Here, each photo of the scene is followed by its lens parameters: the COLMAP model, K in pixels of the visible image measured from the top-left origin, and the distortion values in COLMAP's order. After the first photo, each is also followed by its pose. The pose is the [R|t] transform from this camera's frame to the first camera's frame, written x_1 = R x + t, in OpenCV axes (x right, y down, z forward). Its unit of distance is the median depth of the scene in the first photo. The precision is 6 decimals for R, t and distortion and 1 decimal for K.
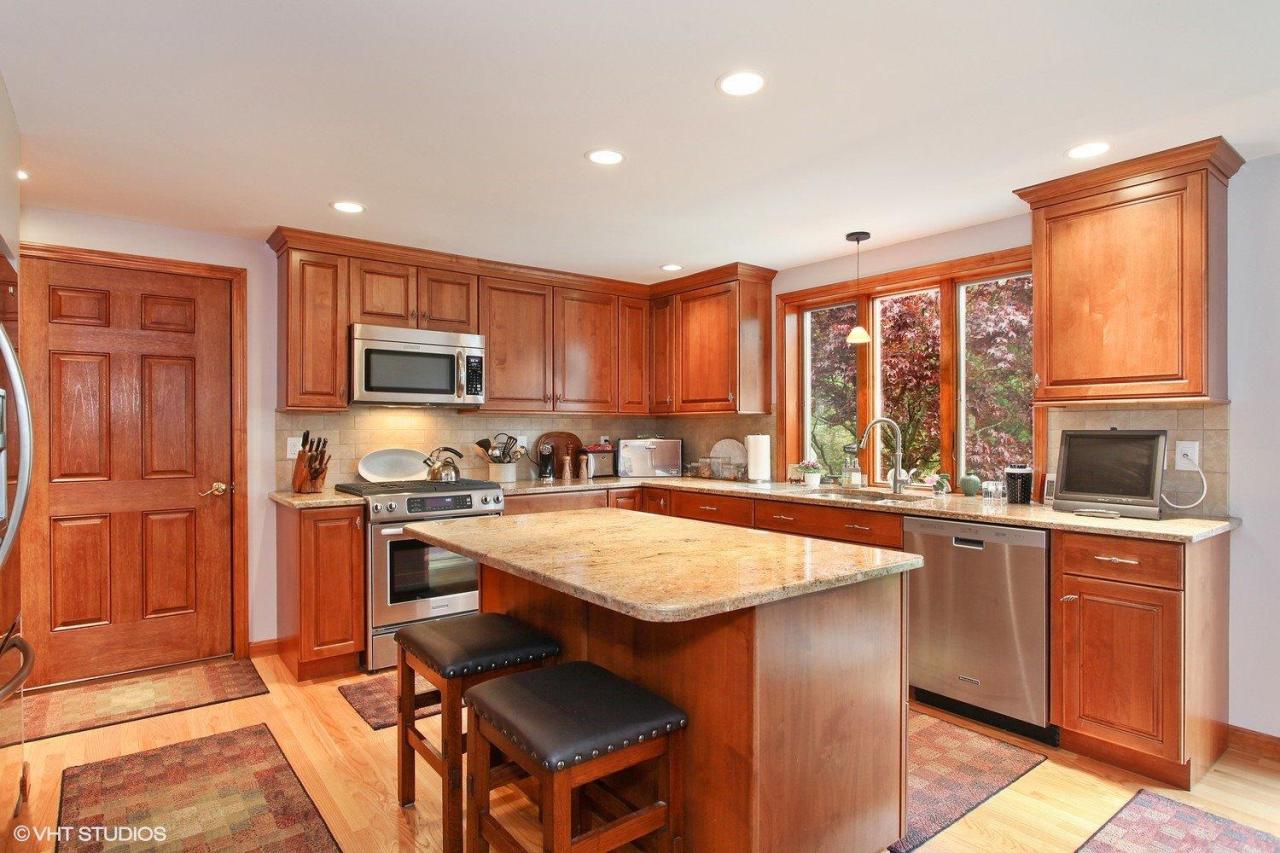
lens RADIAL K [[699.9, 0, 640.1], [0, 699.9, 428.7], [0, 0, 1]] dist [-0.007737, -0.000633]
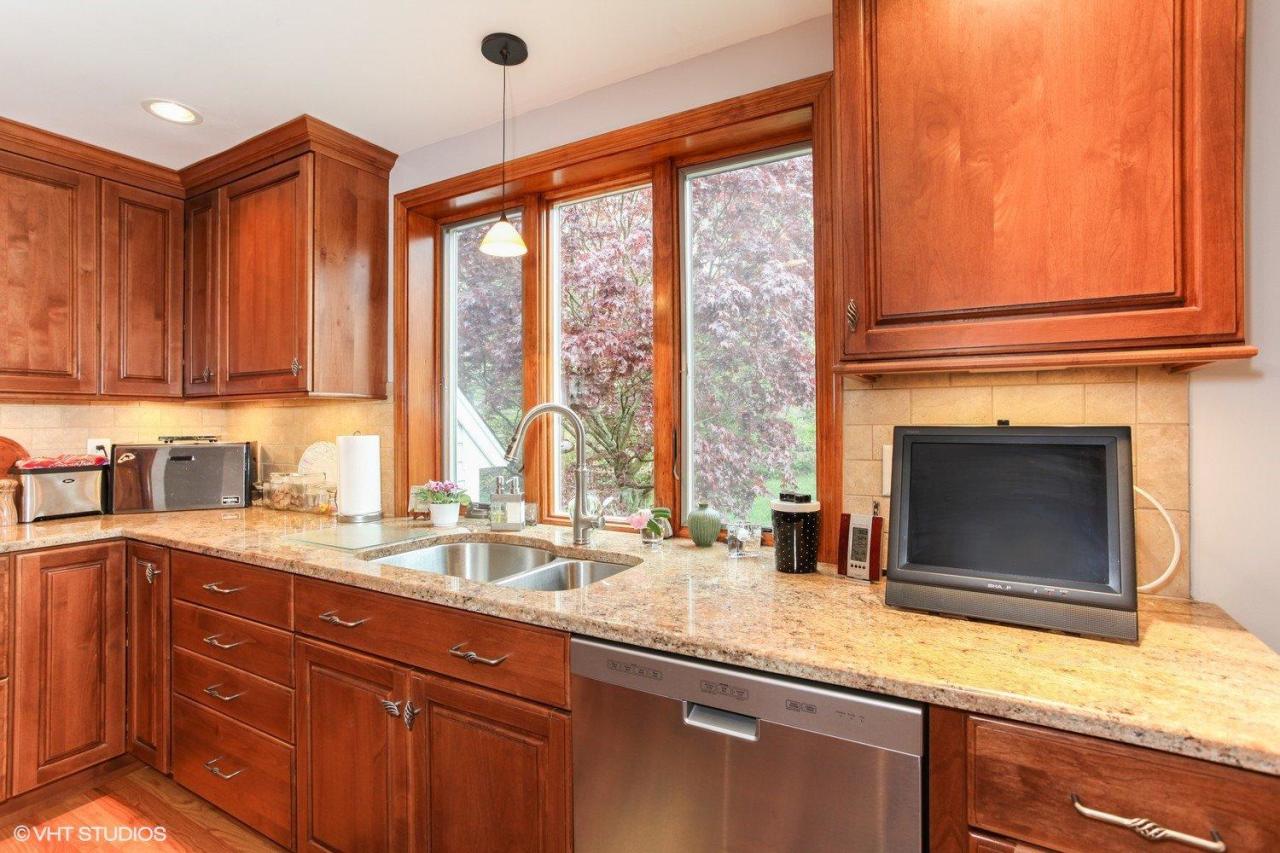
lens RADIAL K [[607.4, 0, 638.8], [0, 607.4, 420.1], [0, 0, 1]] dist [-0.016559, 0.000055]
pose [[0.930000, -0.002625, 0.367550, 0.218412], [0.004225, 0.999985, -0.003551, -0.000731], [-0.367535, 0.004855, 0.929997, 0.503215]]
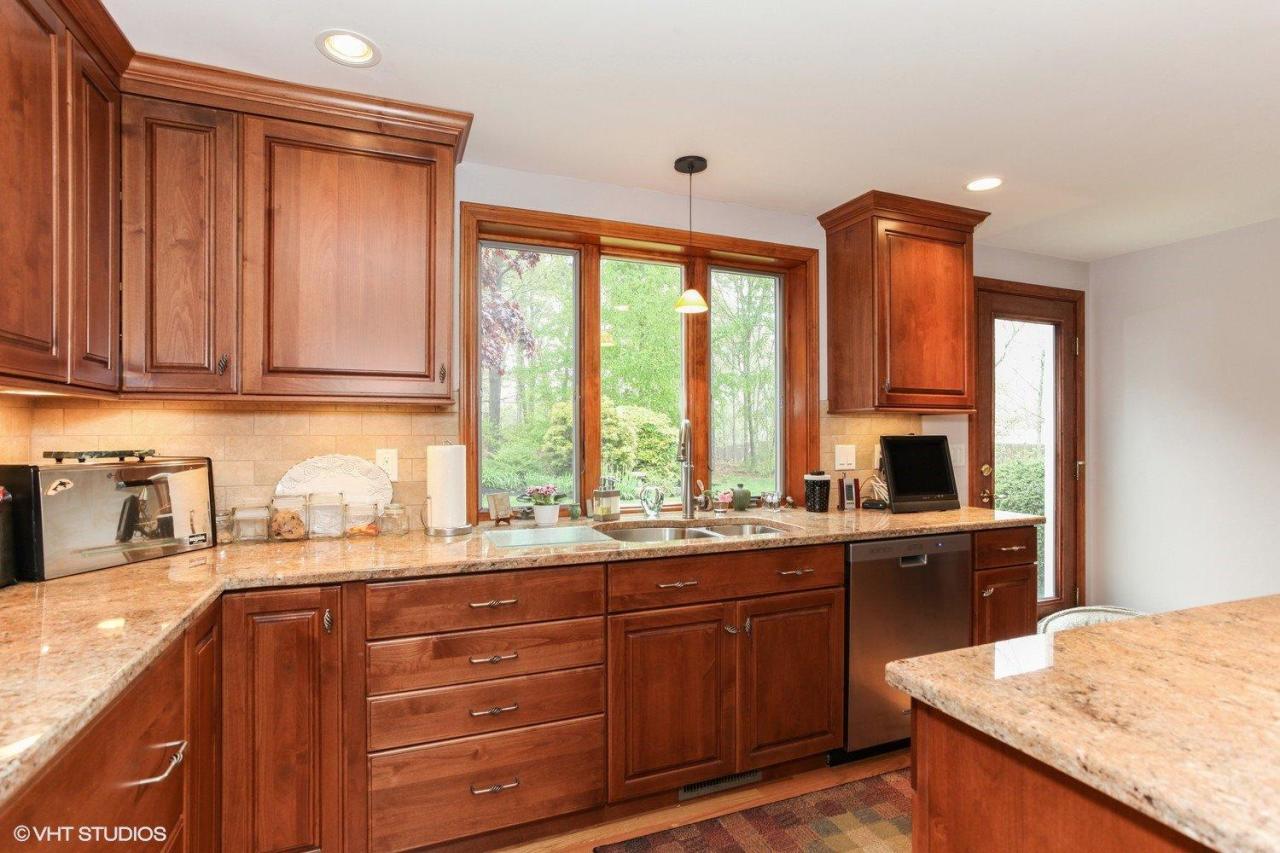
lens RADIAL K [[607.4, 0, 634.3], [0, 607.4, 424.9], [0, 0, 1]] dist [-0.016559, 0.000055]
pose [[0.297933, 0.013317, 0.954494, -0.277618], [-0.000126, 0.999903, -0.013911, -0.000535], [-0.954587, 0.004024, 0.297906, 0.796084]]
